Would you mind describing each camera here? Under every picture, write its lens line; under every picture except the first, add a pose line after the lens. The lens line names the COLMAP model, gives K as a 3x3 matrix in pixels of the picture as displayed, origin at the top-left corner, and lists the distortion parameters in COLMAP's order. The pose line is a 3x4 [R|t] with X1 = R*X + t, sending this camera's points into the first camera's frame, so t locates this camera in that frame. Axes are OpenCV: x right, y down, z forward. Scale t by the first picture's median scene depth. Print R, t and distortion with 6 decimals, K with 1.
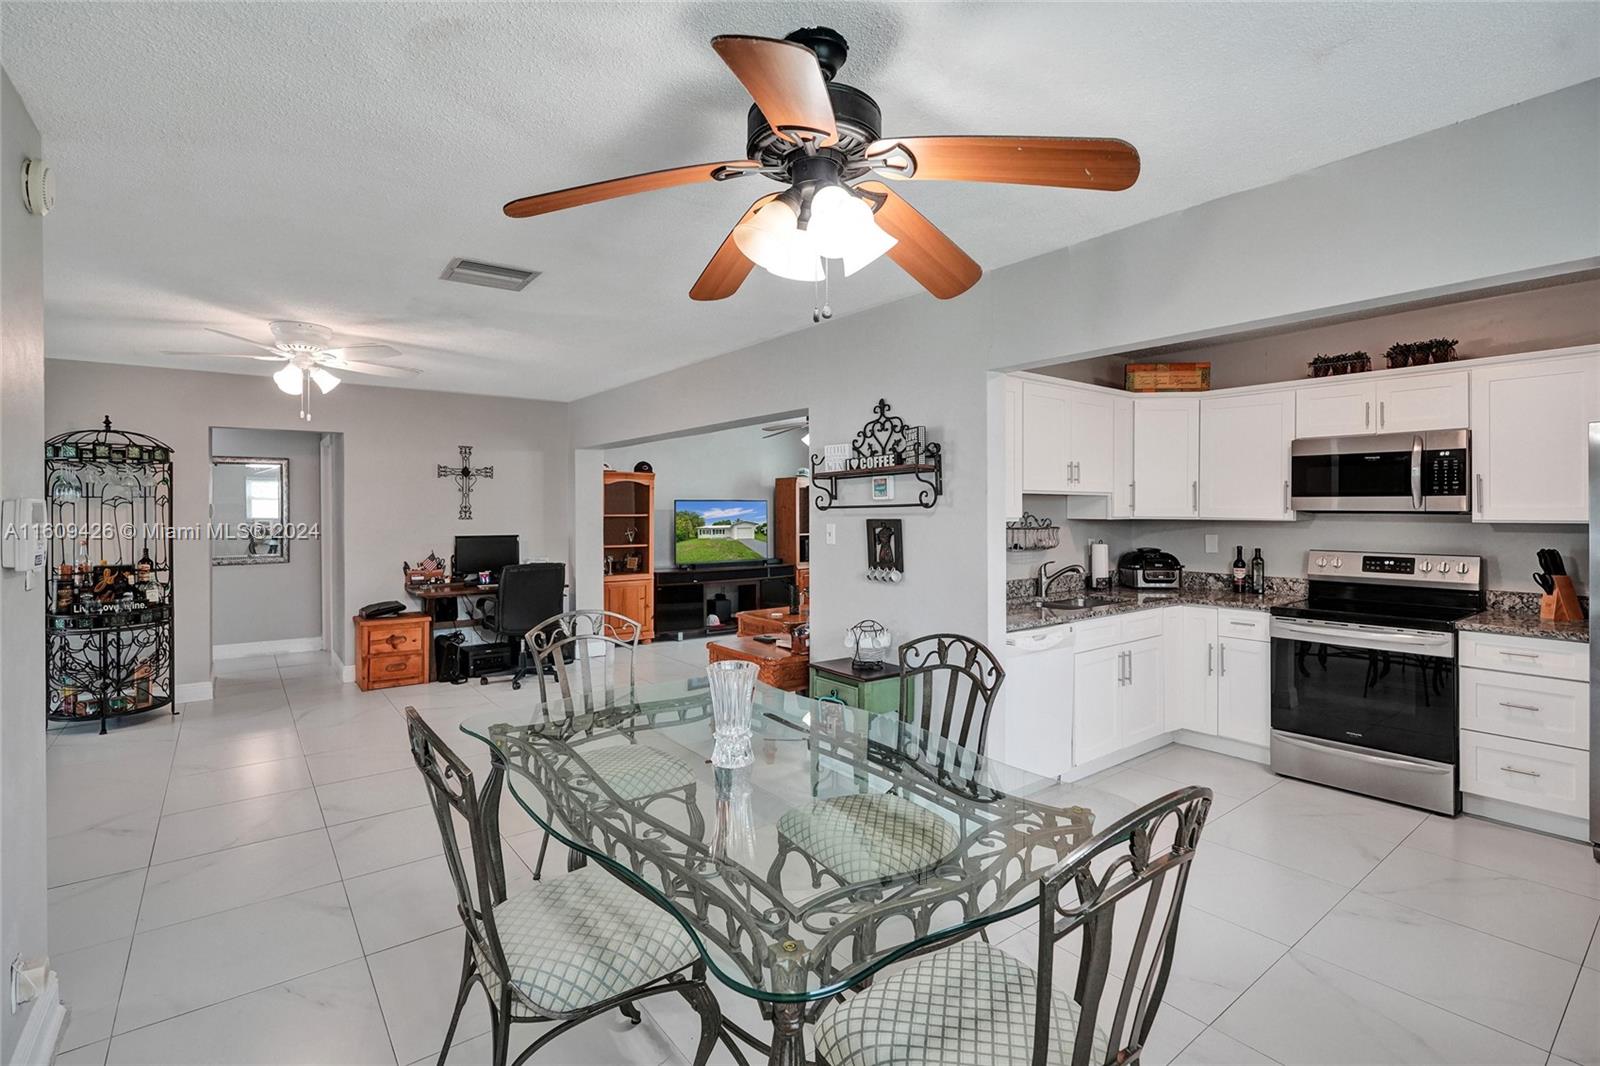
lens RADIAL K [[734.4, 0, 794.5], [0, 734.4, 511.7], [0, 0, 1]] dist [-0.002057, -0.000028]
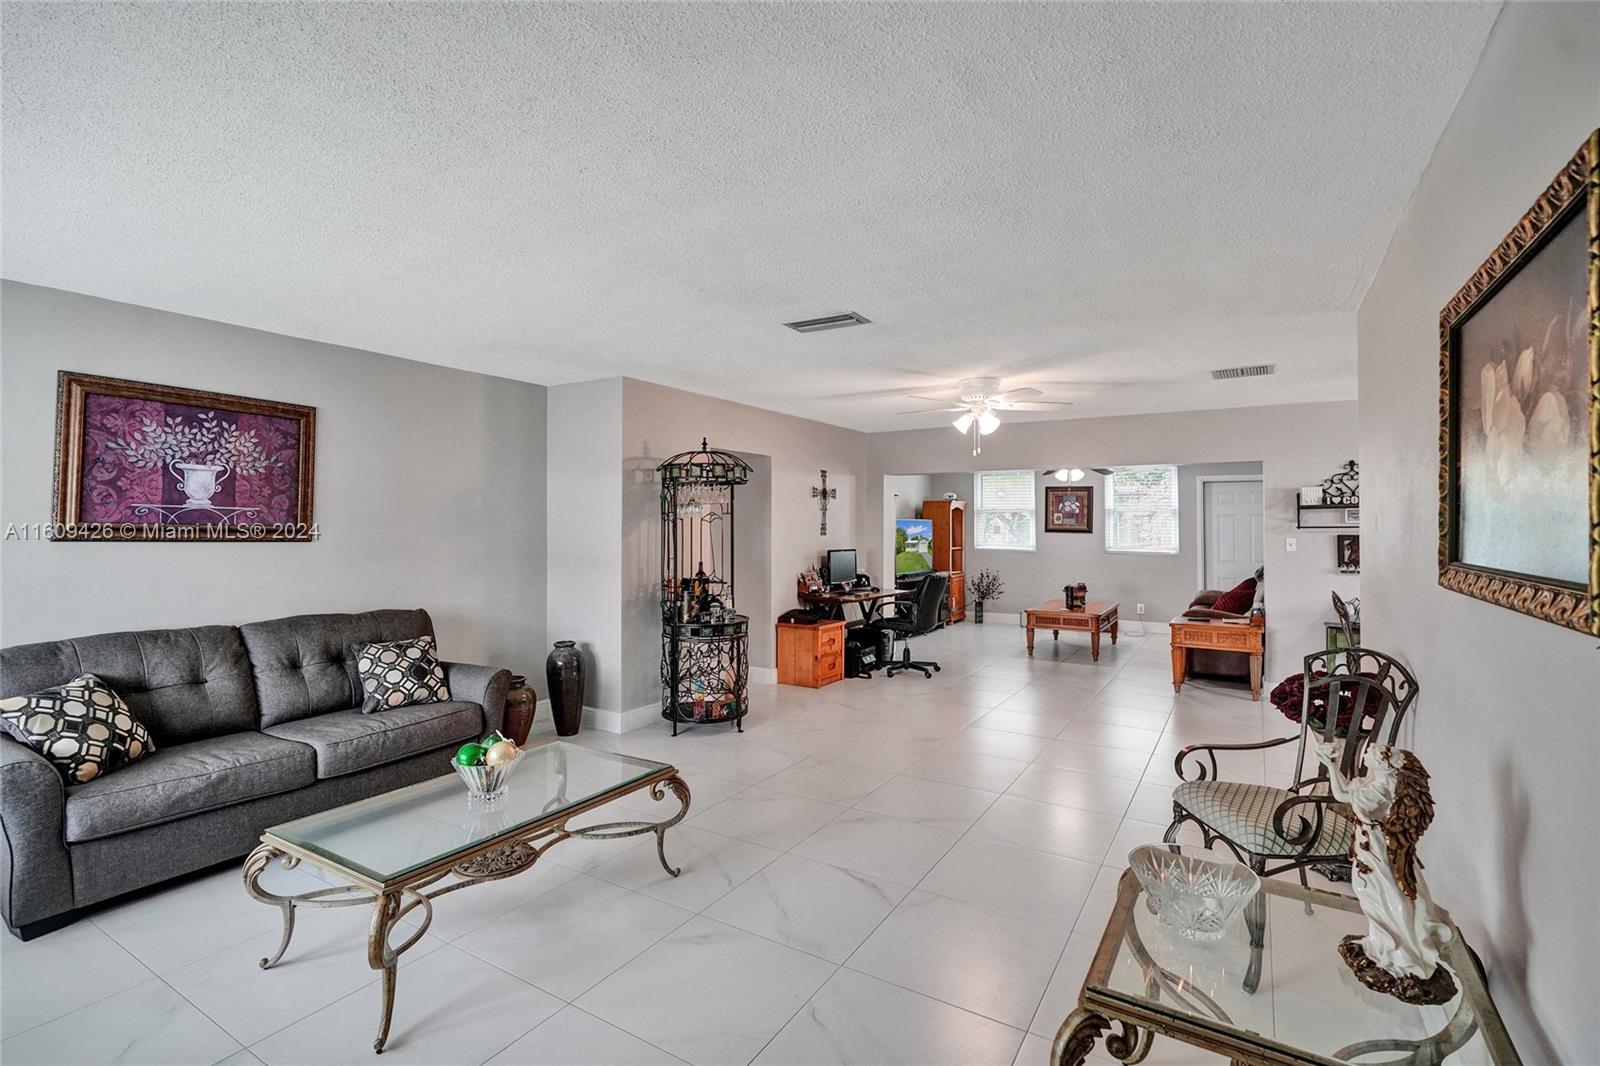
lens RADIAL K [[742.3, 0, 790.4], [0, 742.3, 532.6], [0, 0, 1]] dist [-0.001618, 0.000438]
pose [[0.935684, 0.002917, 0.352827, -1.231037], [-0.004643, 0.999981, 0.004046, 0.002519], [-0.352809, -0.005424, 0.935680, -0.058087]]
